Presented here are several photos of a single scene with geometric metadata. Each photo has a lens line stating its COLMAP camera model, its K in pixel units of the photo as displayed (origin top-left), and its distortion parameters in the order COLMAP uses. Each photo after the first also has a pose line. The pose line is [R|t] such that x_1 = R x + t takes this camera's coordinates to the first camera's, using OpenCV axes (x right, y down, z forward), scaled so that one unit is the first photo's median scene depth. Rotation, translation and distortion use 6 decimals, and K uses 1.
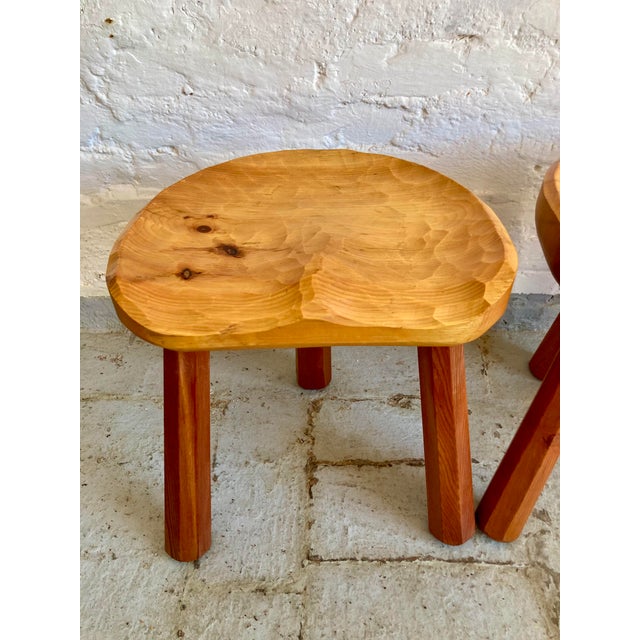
lens RADIAL K [[525.9, 0, 309.6], [0, 525.9, 315.2], [0, 0, 1]] dist [0.019360, -0.018037]
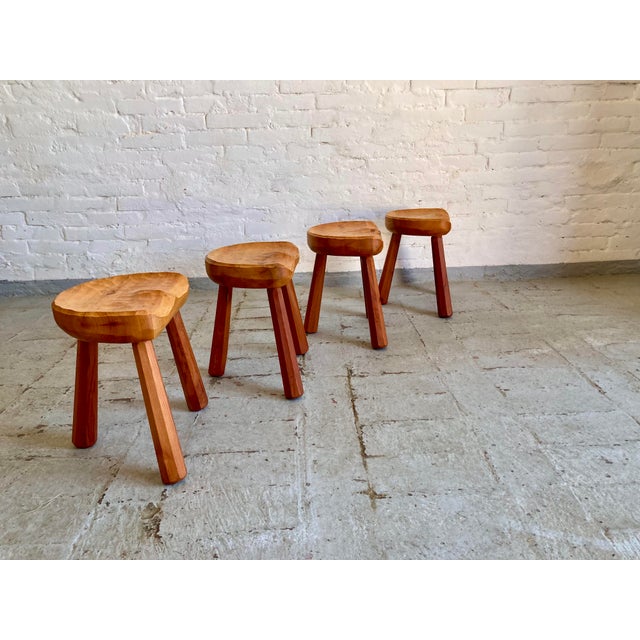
lens RADIAL K [[525.9, 0, 316.4], [0, 525.9, 315.4], [0, 0, 1]] dist [0.019360, -0.018037]
pose [[0.998652, -0.032724, 0.040286, 0.386287], [0.045960, 0.918195, -0.393452, 1.786904], [-0.024115, 0.394774, 0.918462, -2.133692]]
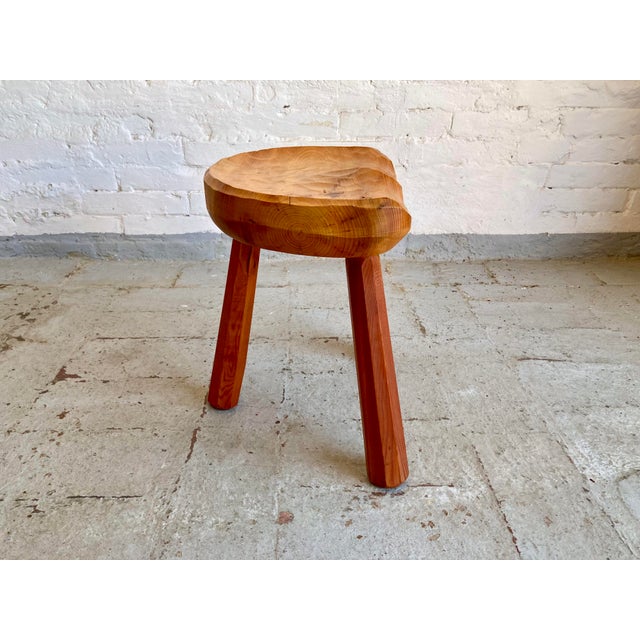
lens RADIAL K [[525.9, 0, 317.3], [0, 525.9, 312.2], [0, 0, 1]] dist [0.019360, -0.018037]
pose [[0.998206, -0.004876, 0.059672, 1.300236], [0.020517, 0.964192, -0.264411, 0.849221], [-0.056246, 0.265161, 0.962562, -0.712072]]
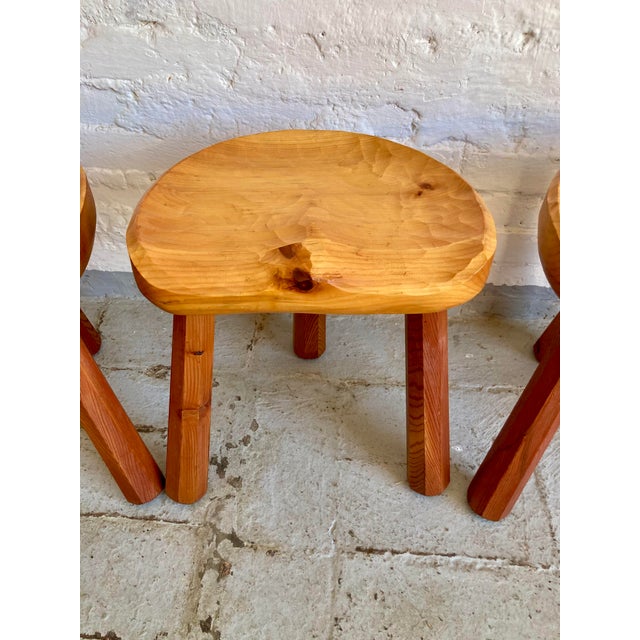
lens RADIAL K [[525.9, 0, 306.4], [0, 525.9, 318.6], [0, 0, 1]] dist [0.019360, -0.018037]
pose [[0.998844, 0.043152, -0.021196, 0.614949], [-0.041642, 0.996874, 0.067145, -0.033296], [0.024028, -0.066185, 0.997518, -0.052946]]
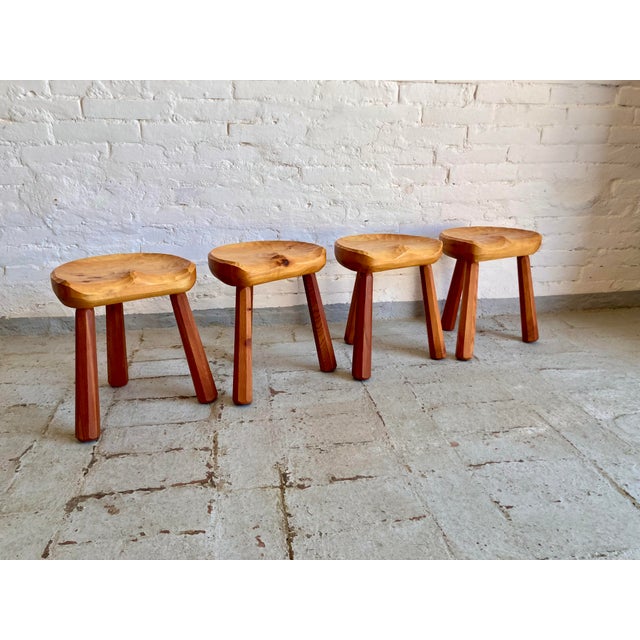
lens RADIAL K [[525.9, 0, 311.3], [0, 525.9, 323.9], [0, 0, 1]] dist [0.019360, -0.018037]
pose [[0.984864, -0.040584, 0.168509, 0.460722], [0.102635, 0.919981, -0.378287, 1.239323], [-0.139672, 0.389856, 0.910222, -1.487145]]
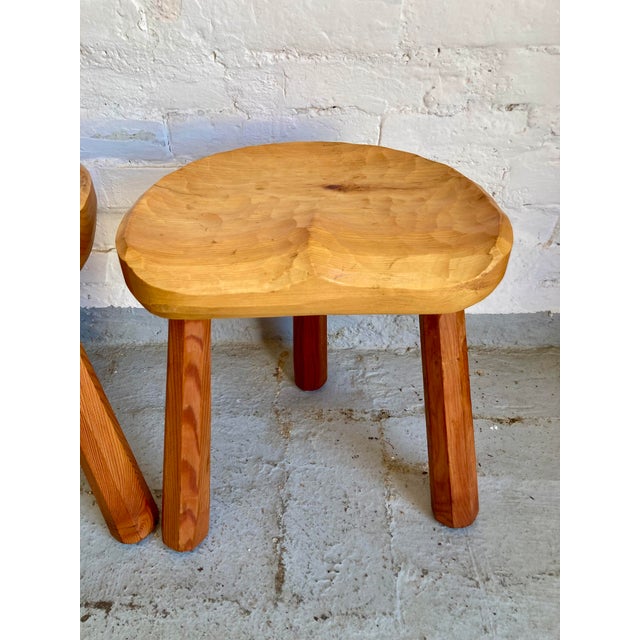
lens RADIAL K [[525.9, 0, 319.6], [0, 525.9, 316.8], [0, 0, 1]] dist [0.019360, -0.018037]
pose [[0.999673, 0.001460, 0.025523, 1.789951], [0.000223, 0.997833, -0.065803, 0.062782], [-0.025564, 0.065787, 0.997506, -0.021712]]
